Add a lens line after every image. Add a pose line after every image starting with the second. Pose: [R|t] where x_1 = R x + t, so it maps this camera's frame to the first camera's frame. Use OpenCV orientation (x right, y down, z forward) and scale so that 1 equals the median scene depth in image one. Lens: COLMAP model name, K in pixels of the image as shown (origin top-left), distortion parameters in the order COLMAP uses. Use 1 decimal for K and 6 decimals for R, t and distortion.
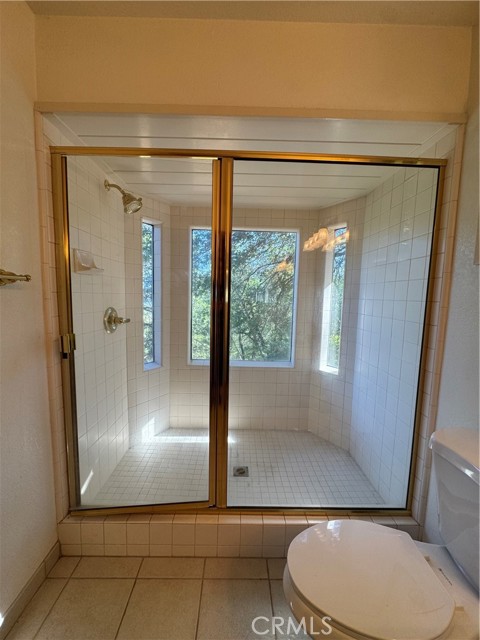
lens RADIAL K [[256.3, 0, 239.8], [0, 256.3, 321.5], [0, 0, 1]] dist [-0.012826, -0.000134]
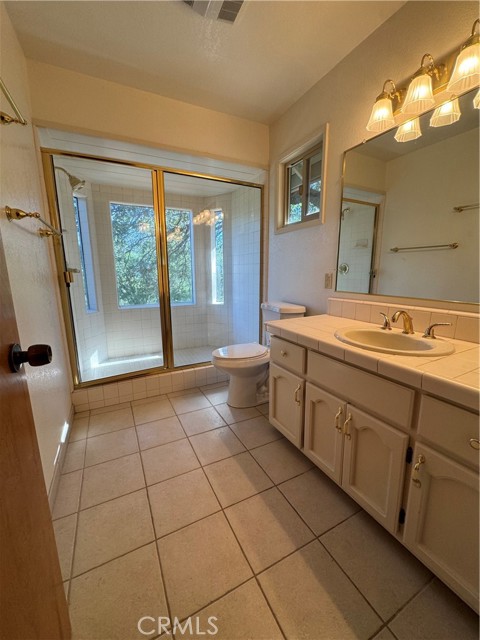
lens RADIAL K [[256.3, 0, 239.8], [0, 256.3, 321.5], [0, 0, 1]] dist [-0.012826, -0.000134]
pose [[0.898203, -0.111268, 0.425265, -0.233903], [0.070317, 0.991345, 0.110861, 0.144991], [-0.433920, -0.069673, 0.898253, -0.524539]]
